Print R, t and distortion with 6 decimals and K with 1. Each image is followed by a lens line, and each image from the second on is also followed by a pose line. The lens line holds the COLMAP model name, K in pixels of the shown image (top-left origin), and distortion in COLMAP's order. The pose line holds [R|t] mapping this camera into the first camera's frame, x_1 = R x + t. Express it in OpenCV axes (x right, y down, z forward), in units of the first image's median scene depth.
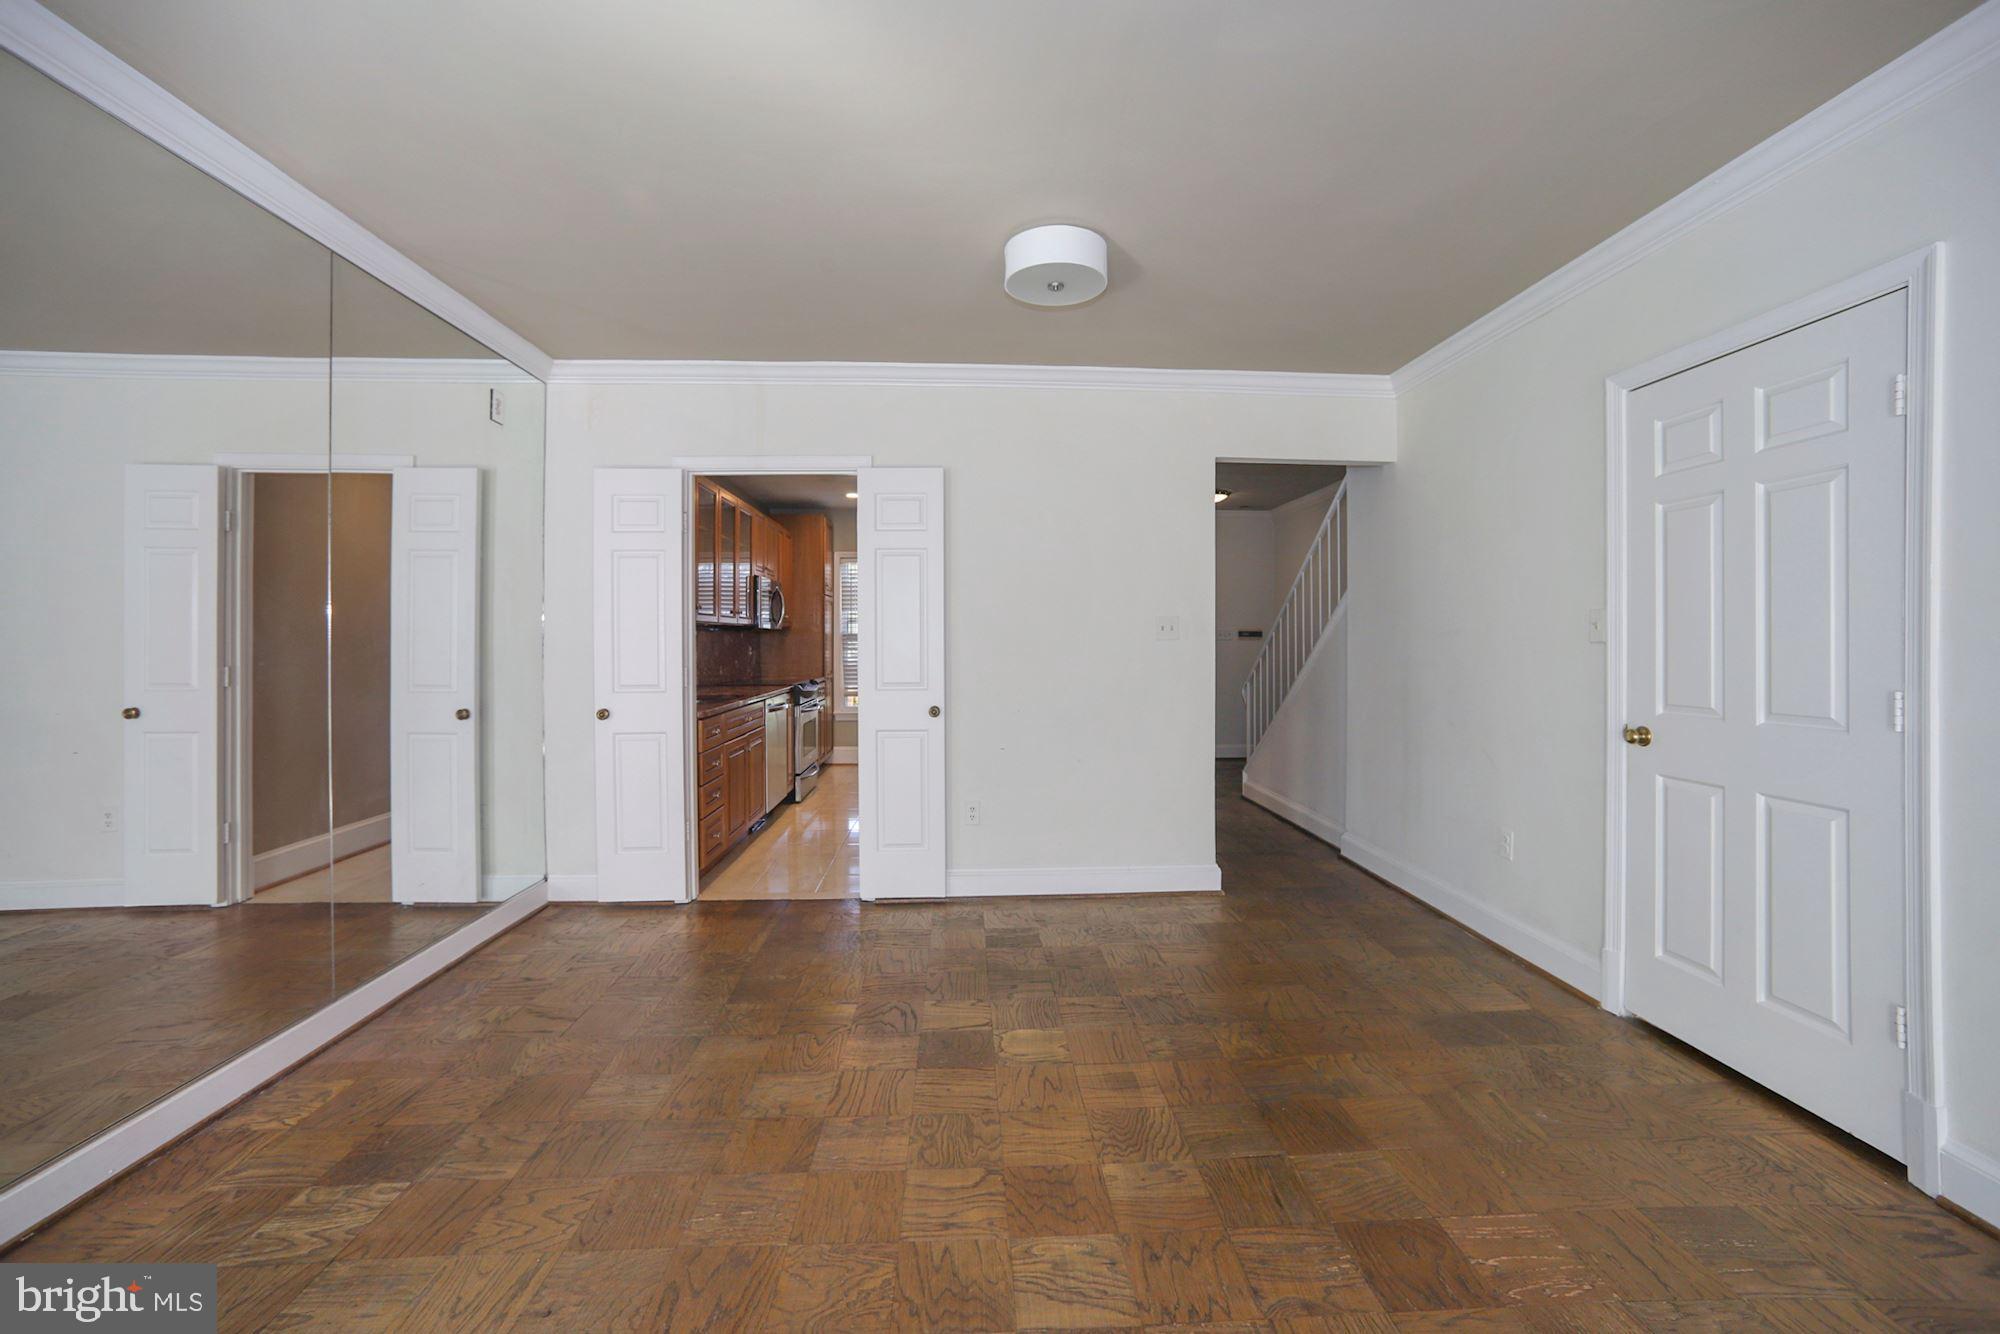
lens RADIAL K [[805.0, 0, 999.2], [0, 805.0, 644.6], [0, 0, 1]] dist [-0.067045, 0.029308]
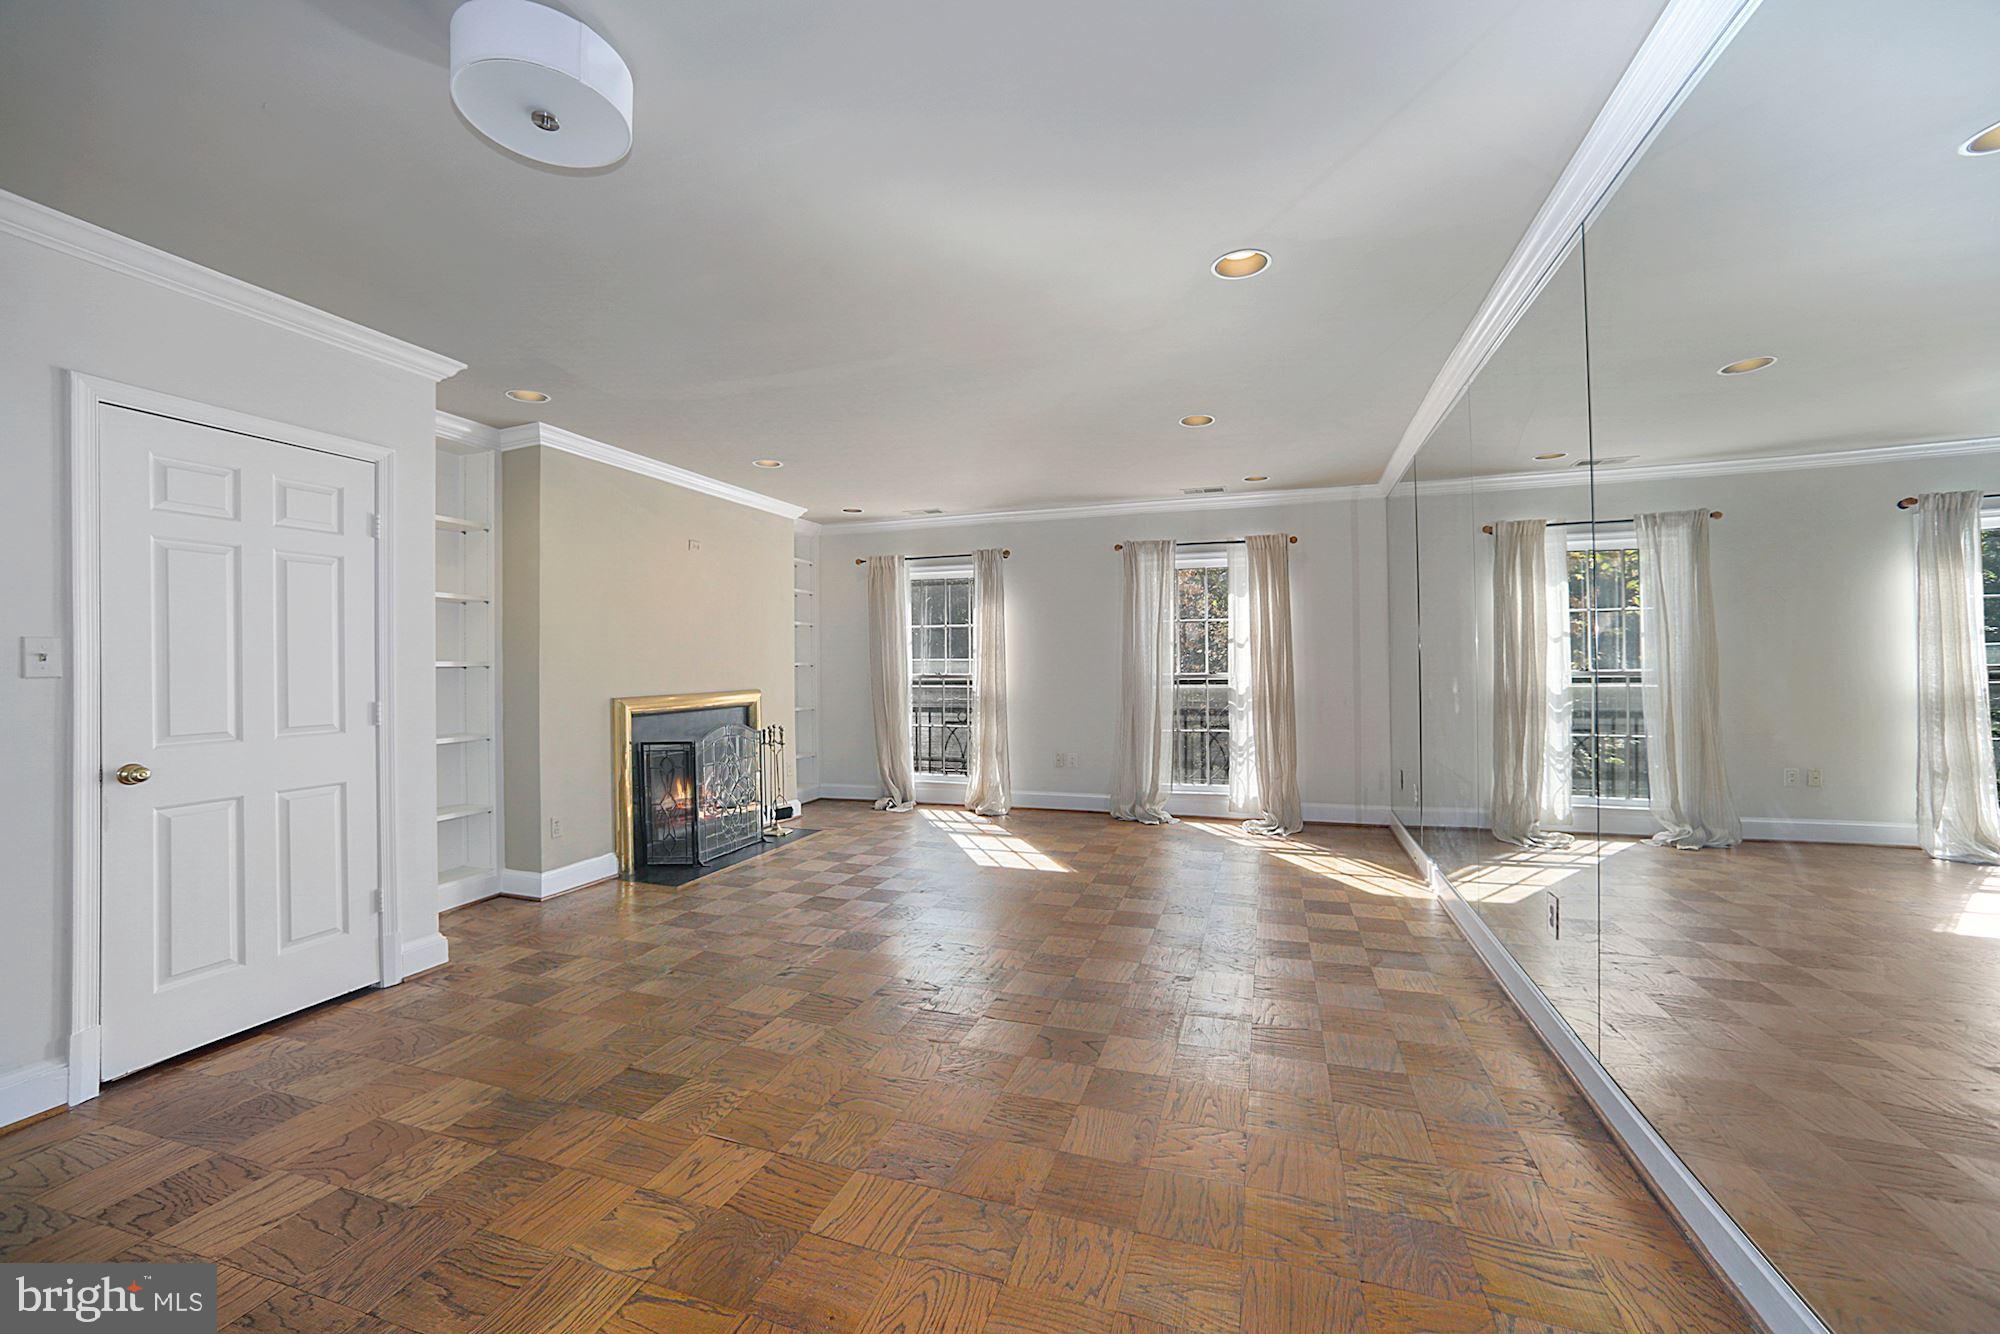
lens RADIAL K [[810.0, 0, 1000.0], [0, 810.0, 667.0], [0, 0, 1]] dist [-0.041090, 0.016799]
pose [[-0.930456, 0.009778, 0.366273, -0.346826], [0.015016, 0.999822, 0.011453, -0.005020], [-0.366096, 0.016157, -0.930437, 1.007989]]
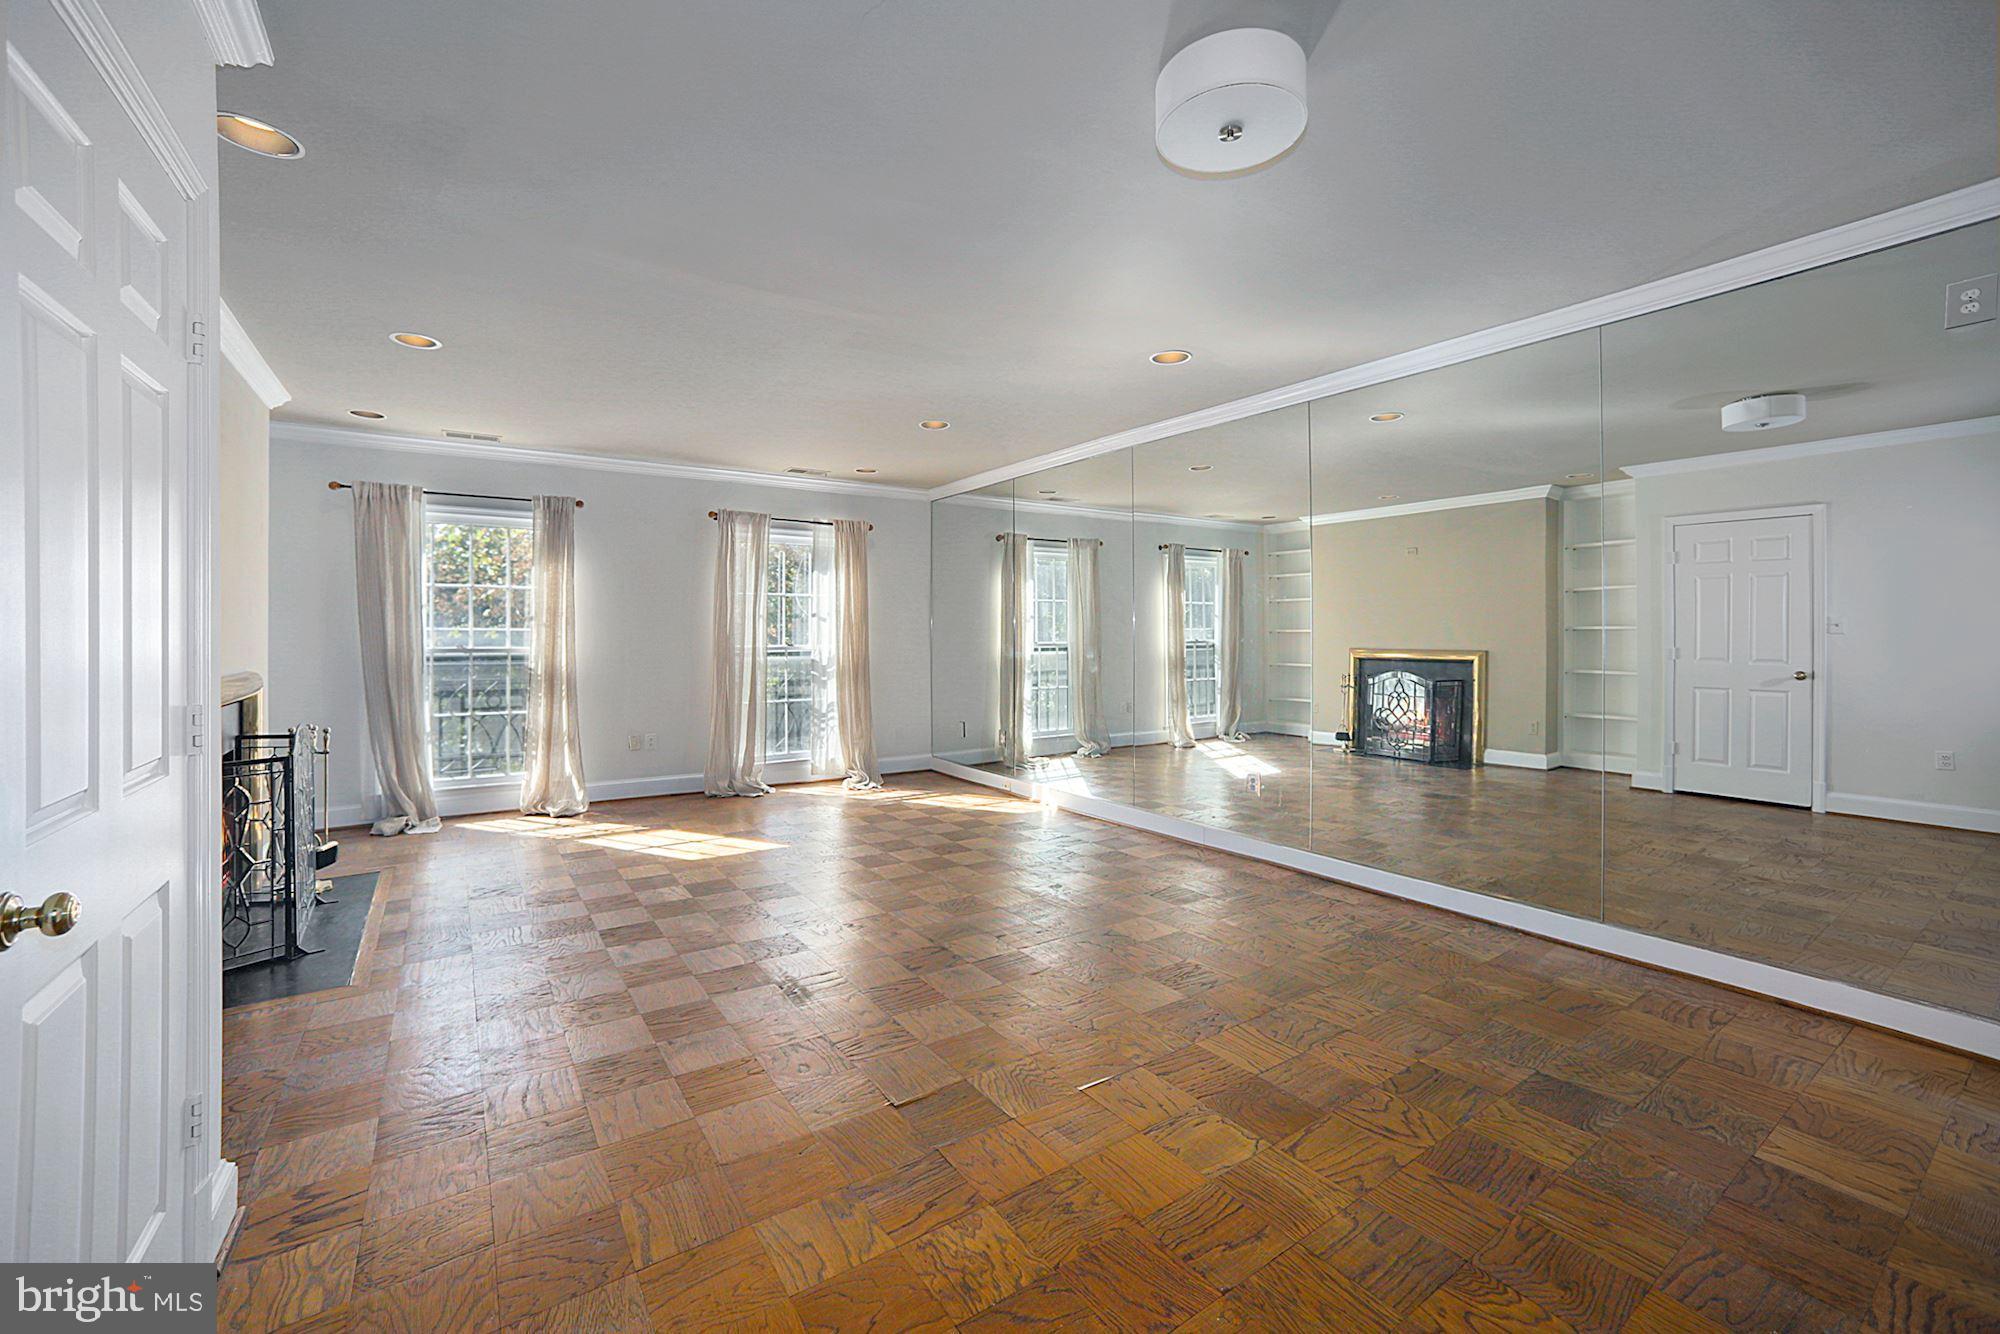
lens RADIAL K [[817.8, 0, 995.4], [0, 817.8, 639.1], [0, 0, 1]] dist [-0.047719, 0.000340]
pose [[-0.846129, 0.003685, -0.532965, 0.426591], [-0.004974, 0.999878, 0.014810, -0.007903], [0.532954, 0.015182, -0.846008, 1.023377]]
